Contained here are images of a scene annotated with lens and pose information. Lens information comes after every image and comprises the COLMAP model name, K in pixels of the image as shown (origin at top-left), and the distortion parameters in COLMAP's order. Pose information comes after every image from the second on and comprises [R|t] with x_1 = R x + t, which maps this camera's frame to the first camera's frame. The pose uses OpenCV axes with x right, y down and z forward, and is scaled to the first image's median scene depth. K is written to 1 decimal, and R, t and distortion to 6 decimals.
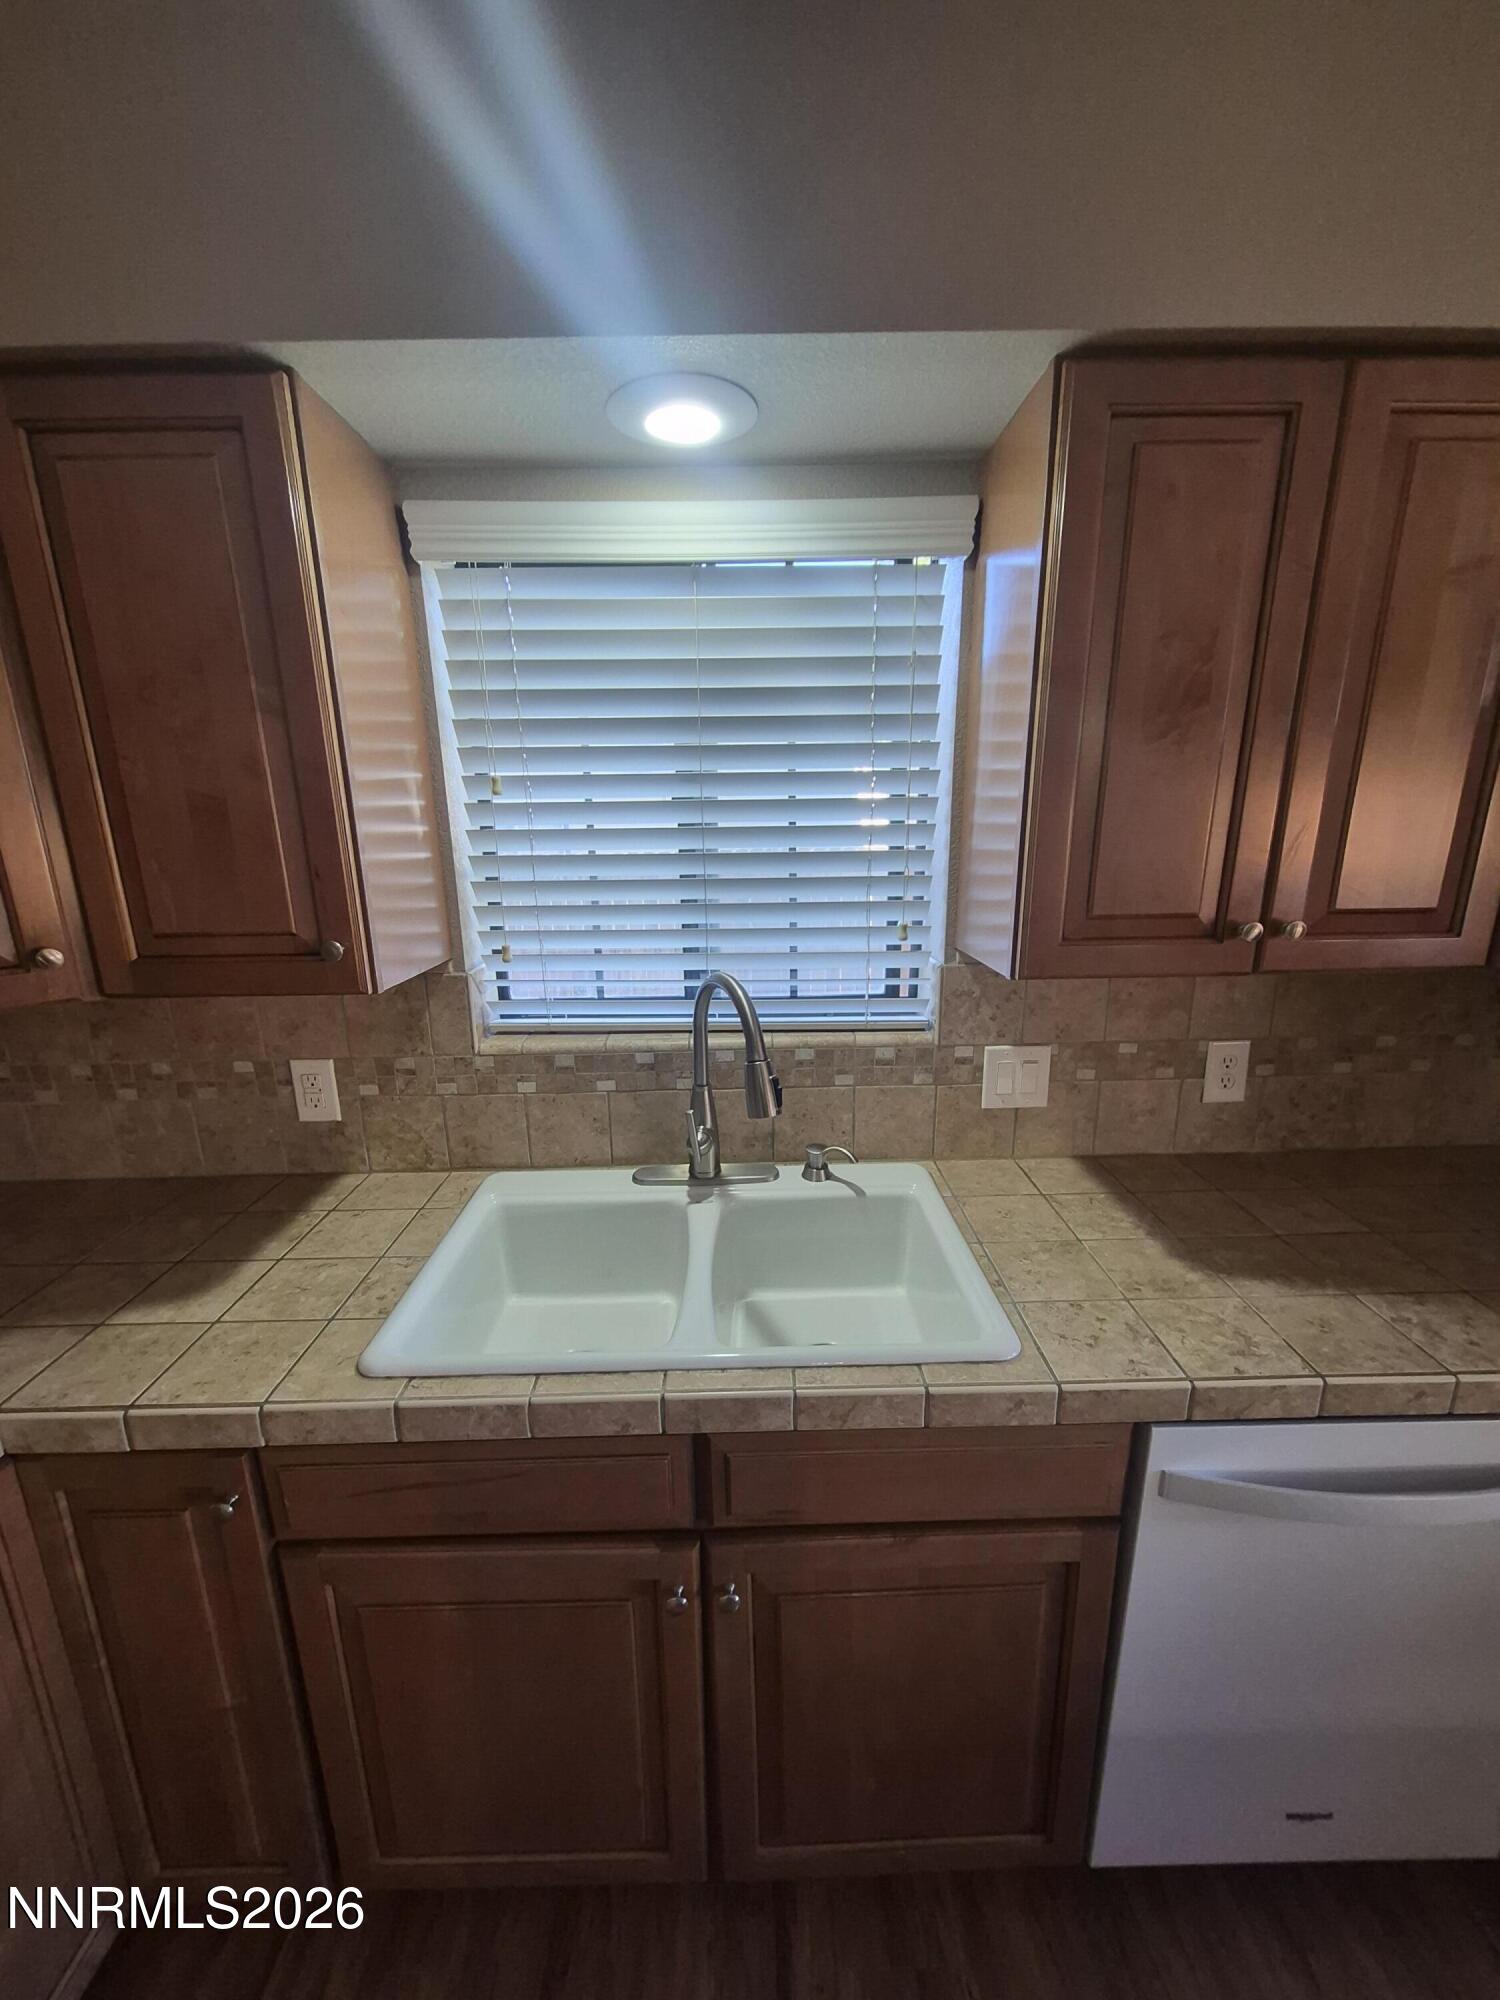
lens RADIAL K [[786.8, 0, 742.2], [0, 786.8, 1020.7], [0, 0, 1]] dist [0.005182, 0.000215]
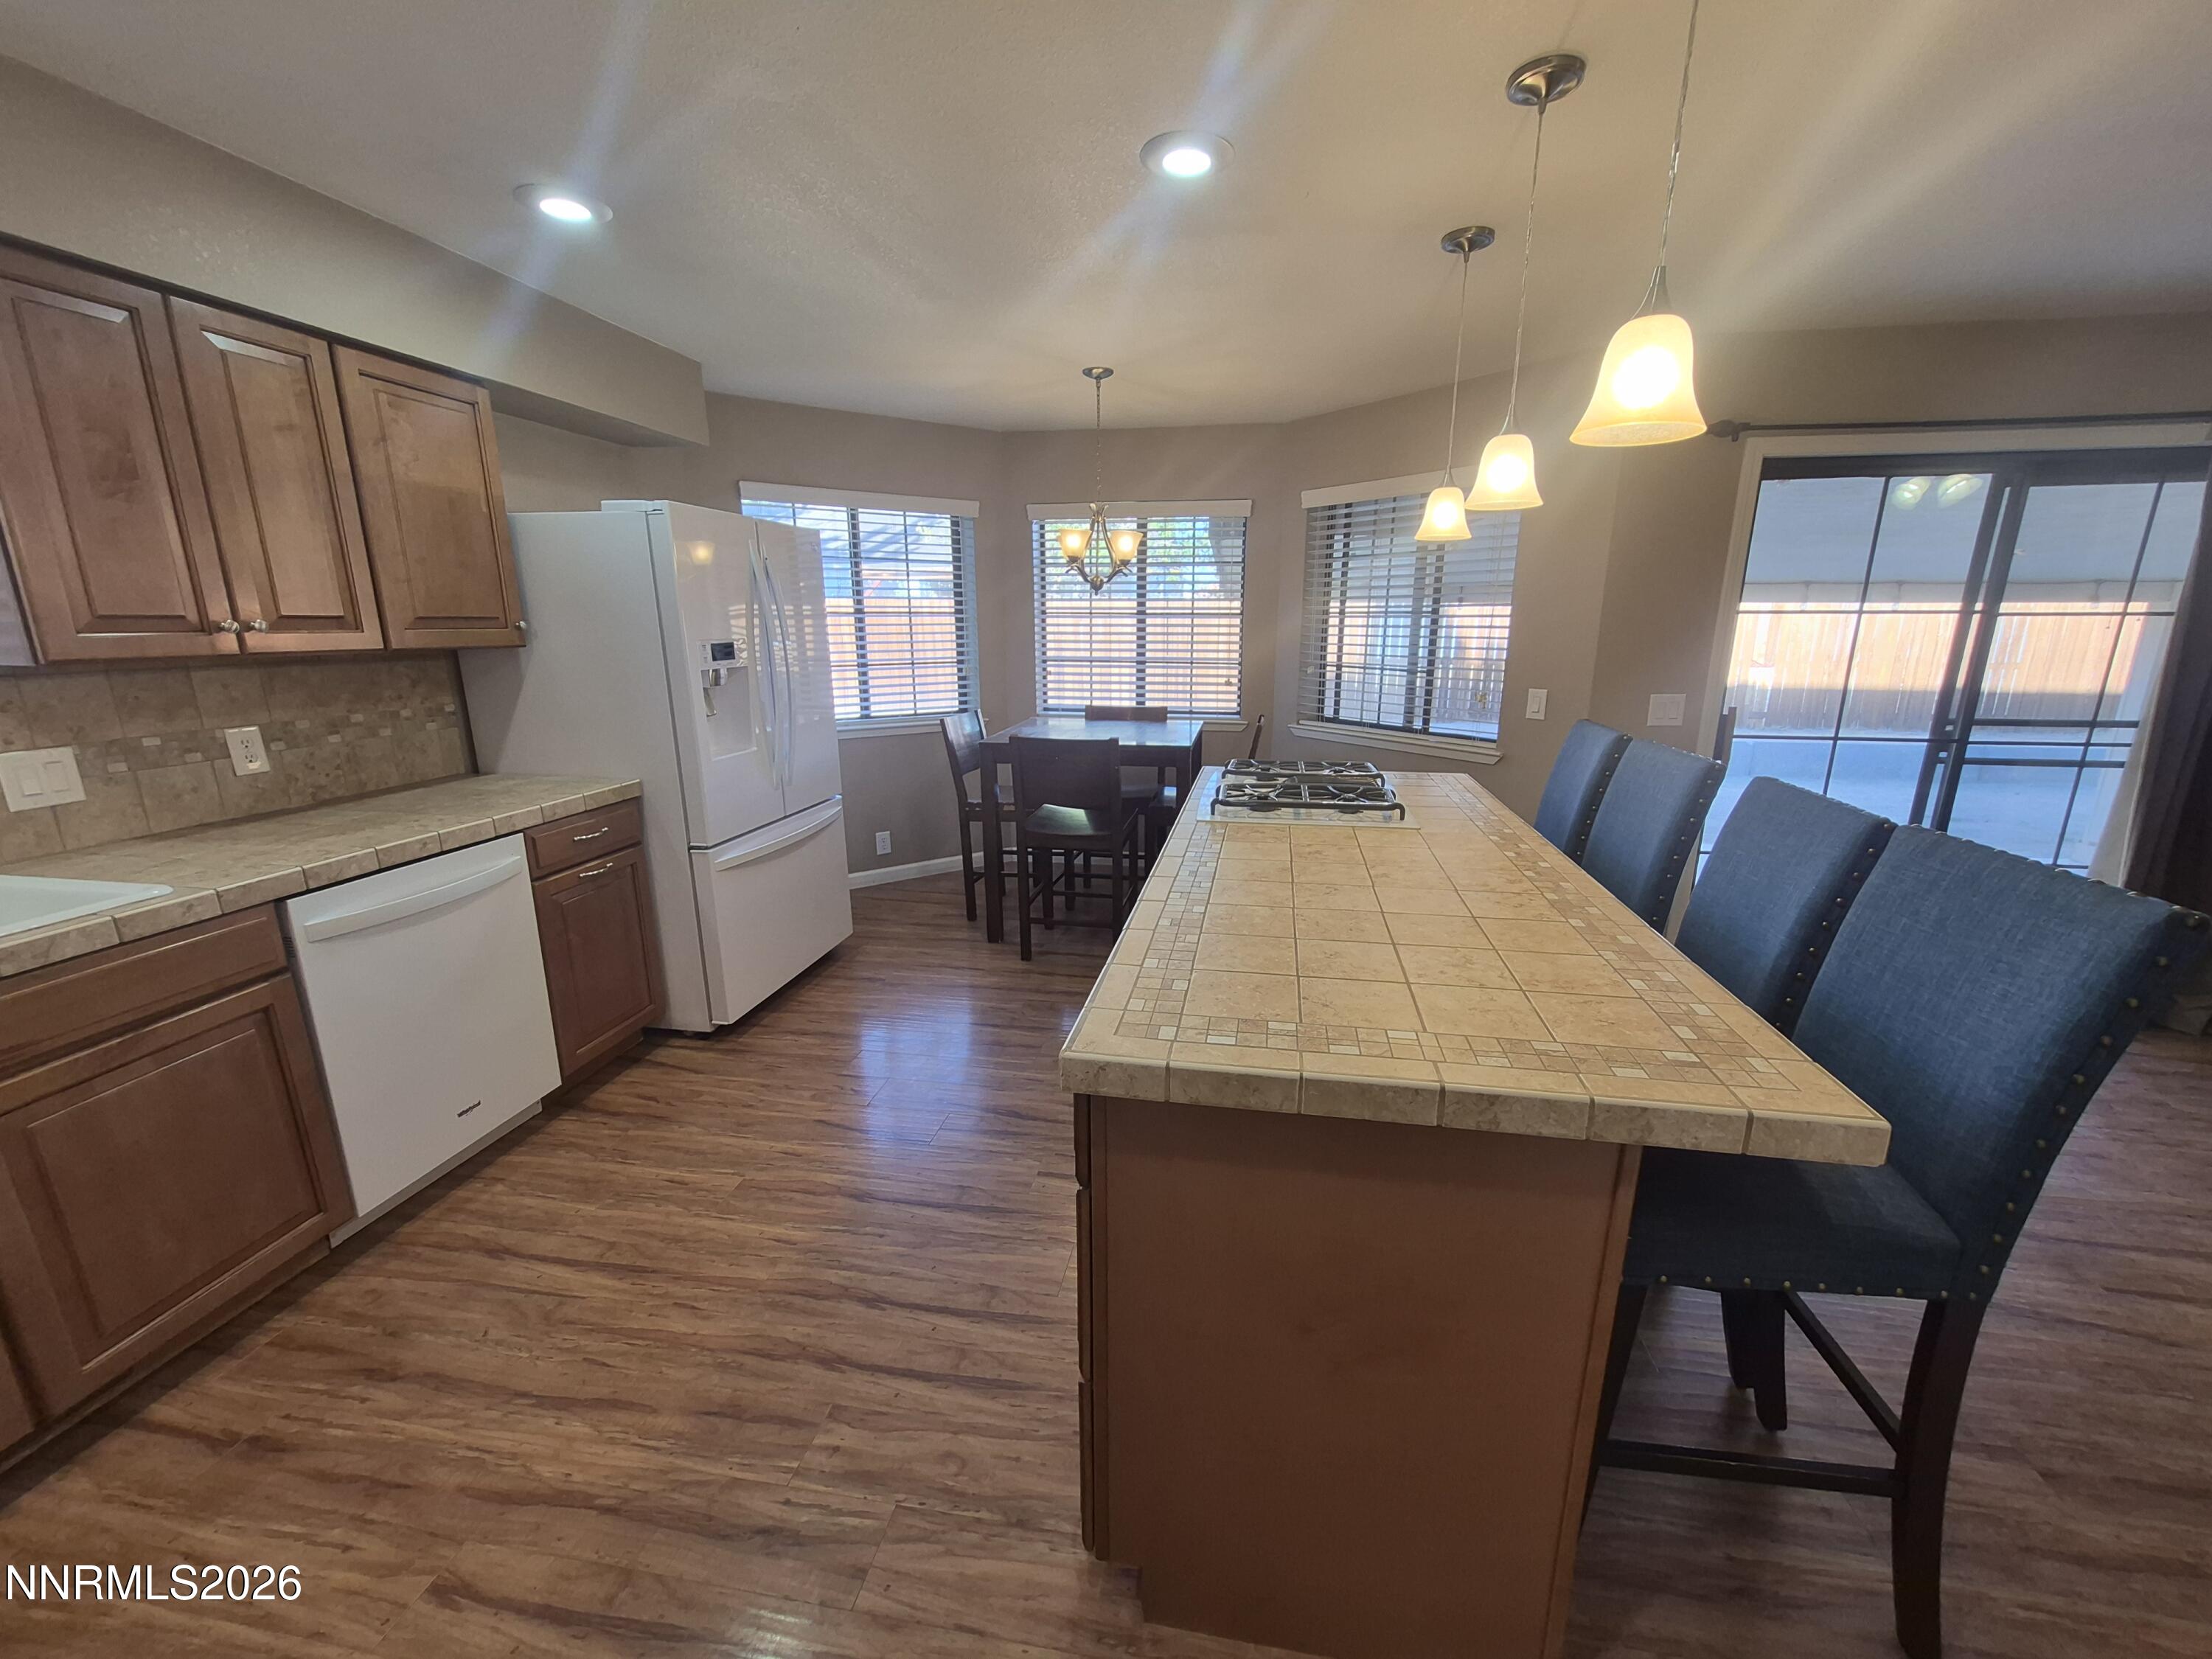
lens RADIAL K [[870.2, 0, 1124.0], [0, 870.2, 831.0], [0, 0, 1]] dist [0.005182, 0.000215]
pose [[0.173564, -0.218603, 0.960254, -0.693059], [0.239191, 0.955214, 0.174223, 0.334874], [-0.955334, 0.199445, 0.218079, -0.859572]]
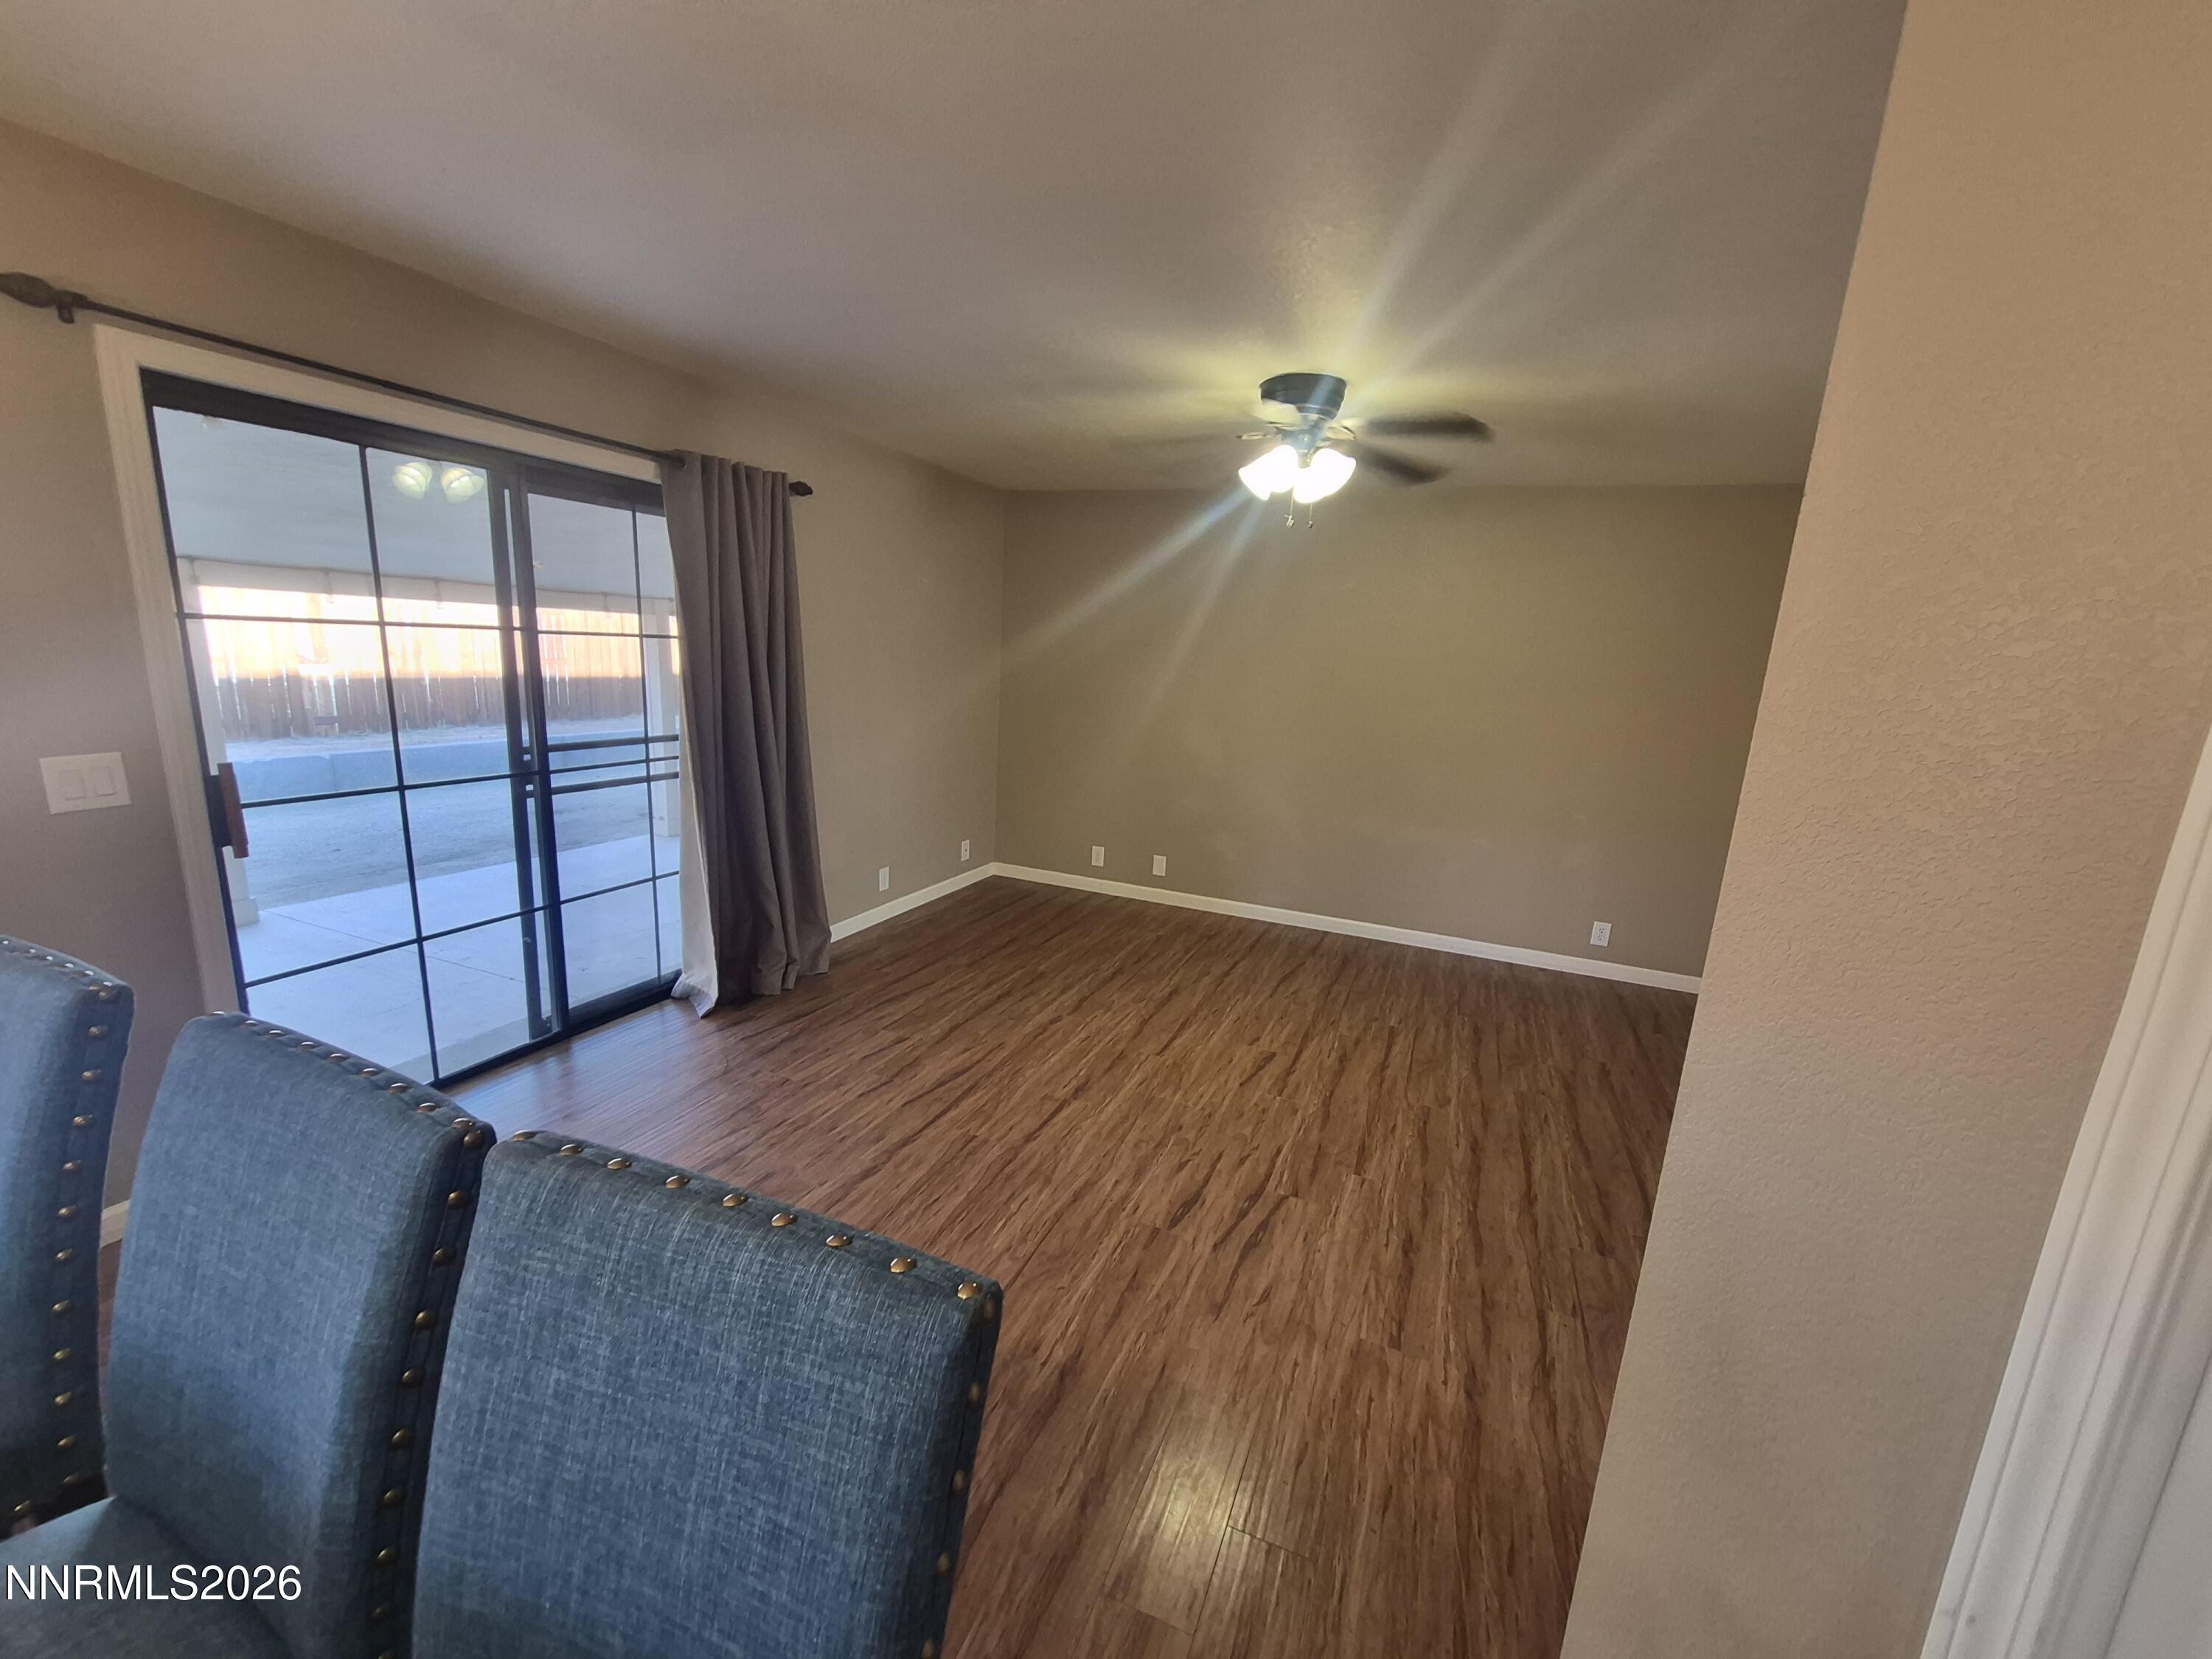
lens RADIAL K [[870.2, 0, 1125.1], [0, 870.2, 831.1], [0, 0, 1]] dist [0.005182, 0.000215]
pose [[-0.922085, -0.116692, 0.368973, -0.064613], [0.053608, 0.905745, 0.420419, 0.371904], [-0.383255, 0.407442, -0.828919, -1.291948]]
